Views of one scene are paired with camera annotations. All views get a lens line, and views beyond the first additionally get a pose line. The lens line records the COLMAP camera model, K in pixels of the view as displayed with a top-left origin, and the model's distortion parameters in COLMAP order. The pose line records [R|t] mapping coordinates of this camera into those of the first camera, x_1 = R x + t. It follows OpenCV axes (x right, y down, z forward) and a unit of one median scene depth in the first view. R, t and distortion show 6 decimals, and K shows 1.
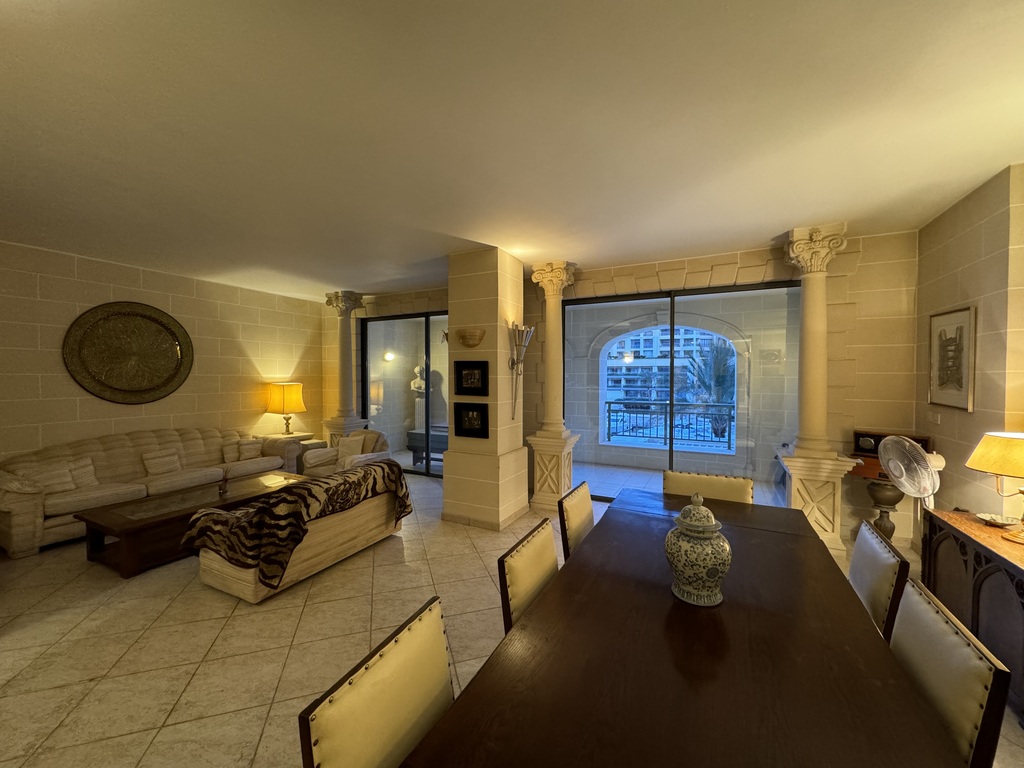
lens RADIAL K [[406.2, 0, 513.2], [0, 406.2, 383.9], [0, 0, 1]] dist [-0.001072, -0.000207]
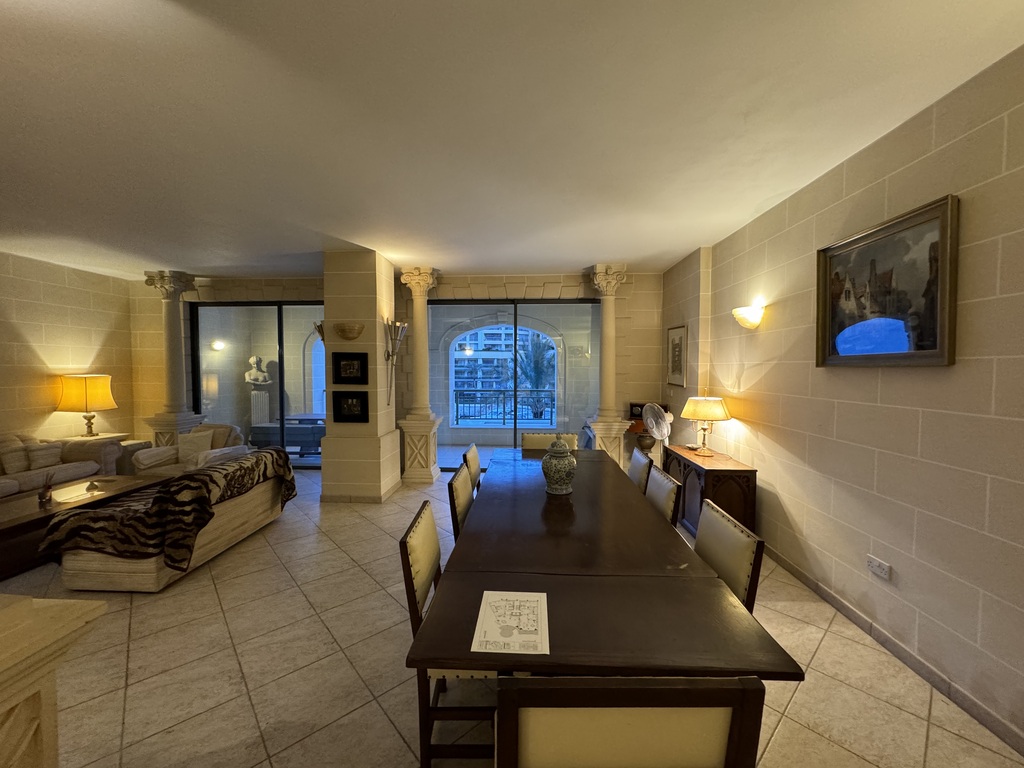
lens RADIAL K [[406.2, 0, 513.2], [0, 406.2, 383.9], [0, 0, 1]] dist [-0.001072, -0.000207]
pose [[0.913073, -0.016287, 0.407470, -0.151641], [0.007933, 0.999722, 0.022182, 0.007109], [-0.407718, -0.017021, 0.912949, -0.177384]]
